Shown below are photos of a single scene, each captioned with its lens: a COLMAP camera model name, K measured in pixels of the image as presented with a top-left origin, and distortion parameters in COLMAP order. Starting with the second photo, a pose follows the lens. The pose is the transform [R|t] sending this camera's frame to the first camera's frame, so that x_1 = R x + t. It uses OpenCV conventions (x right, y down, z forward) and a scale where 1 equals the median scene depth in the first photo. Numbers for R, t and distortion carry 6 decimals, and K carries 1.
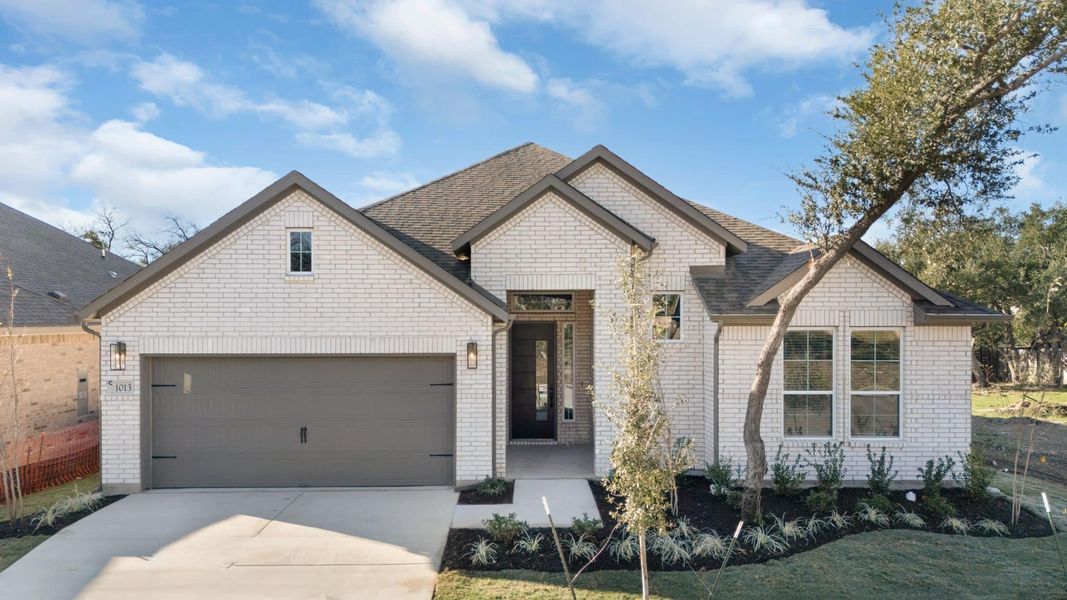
lens RADIAL K [[793.6, 0, 532.7], [0, 793.6, 301.3], [0, 0, 1]] dist [0.062409, -0.015210]
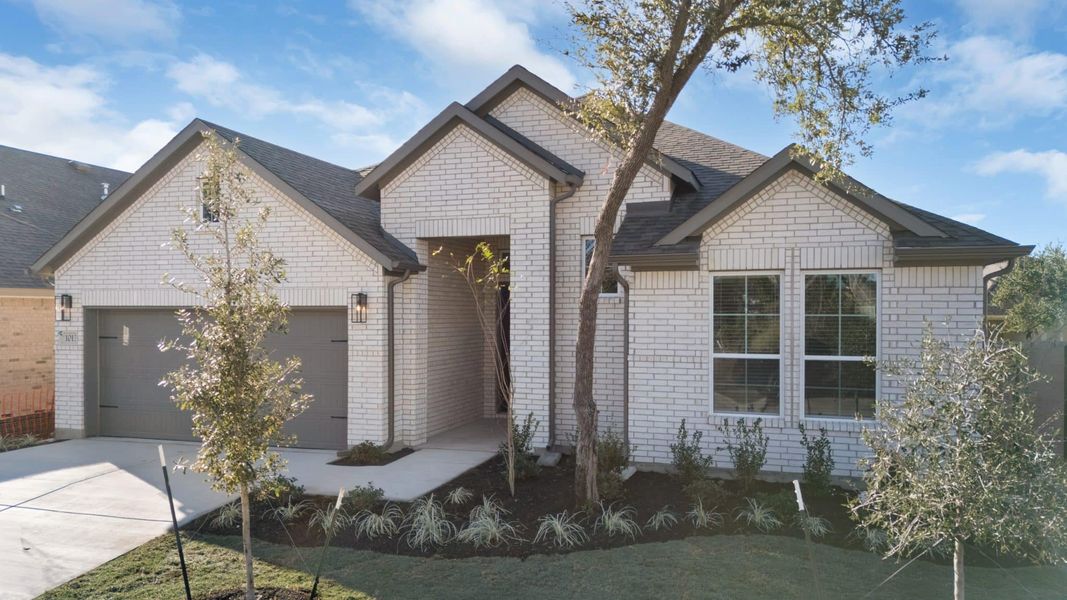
lens RADIAL K [[793.6, 0, 534.2], [0, 793.6, 300.2], [0, 0, 1]] dist [0.062409, -0.015210]
pose [[0.941773, -0.003561, -0.336231, 0.412768], [0.004803, 0.999984, 0.002862, 0.057153], [0.336216, -0.004311, 0.941775, 0.209487]]
